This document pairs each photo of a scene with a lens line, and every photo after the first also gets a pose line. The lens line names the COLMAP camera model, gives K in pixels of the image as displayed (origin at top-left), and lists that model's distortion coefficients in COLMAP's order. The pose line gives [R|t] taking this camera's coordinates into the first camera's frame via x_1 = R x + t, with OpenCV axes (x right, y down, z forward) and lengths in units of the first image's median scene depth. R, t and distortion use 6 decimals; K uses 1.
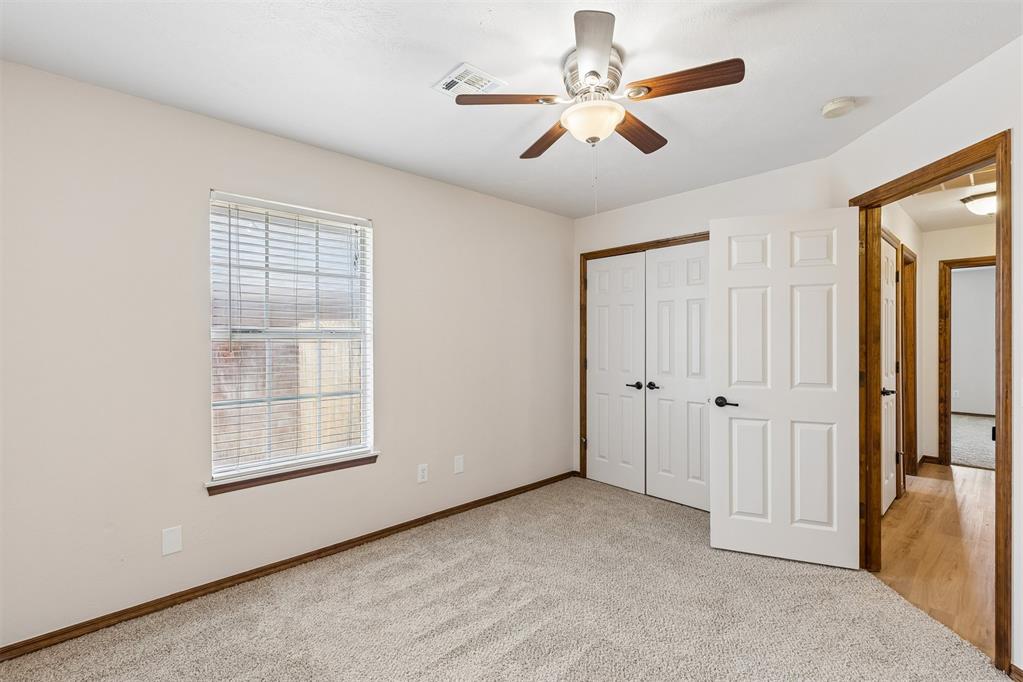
lens RADIAL K [[460.5, 0, 511.5], [0, 460.5, 341.0], [0, 0, 1]] dist [0.001791, 0.000209]
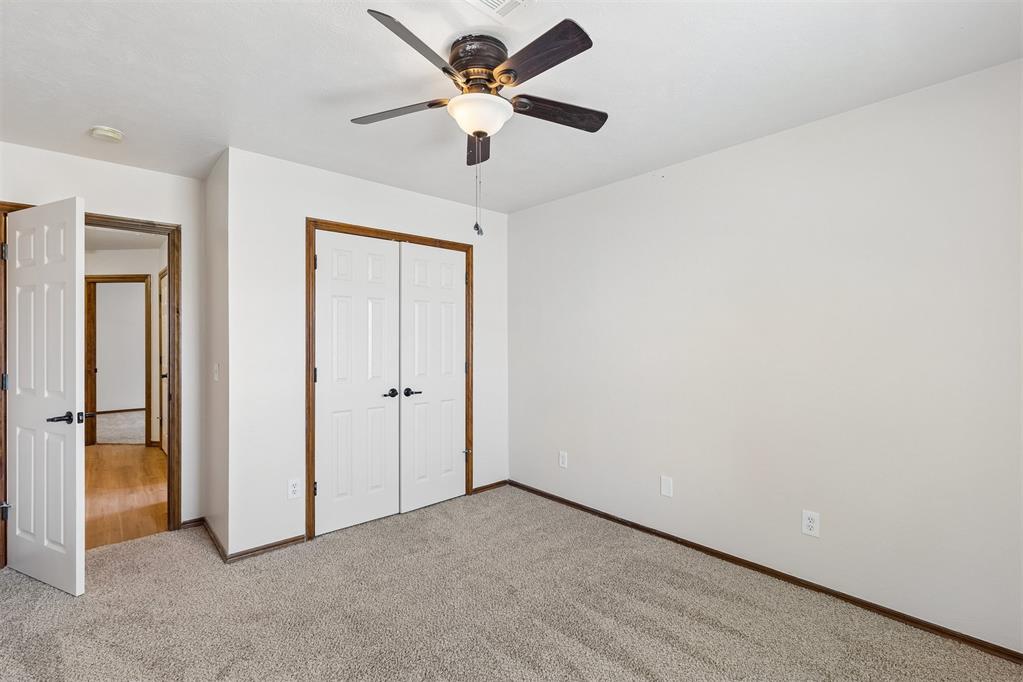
lens RADIAL K [[460.5, 0, 511.5], [0, 460.5, 341.0], [0, 0, 1]] dist [0.001791, 0.000209]
pose [[0.025548, 0.001748, 0.999672, -0.538068], [0.002008, 0.999996, -0.001800, -0.001058], [-0.999672, 0.002053, 0.025544, 0.676904]]
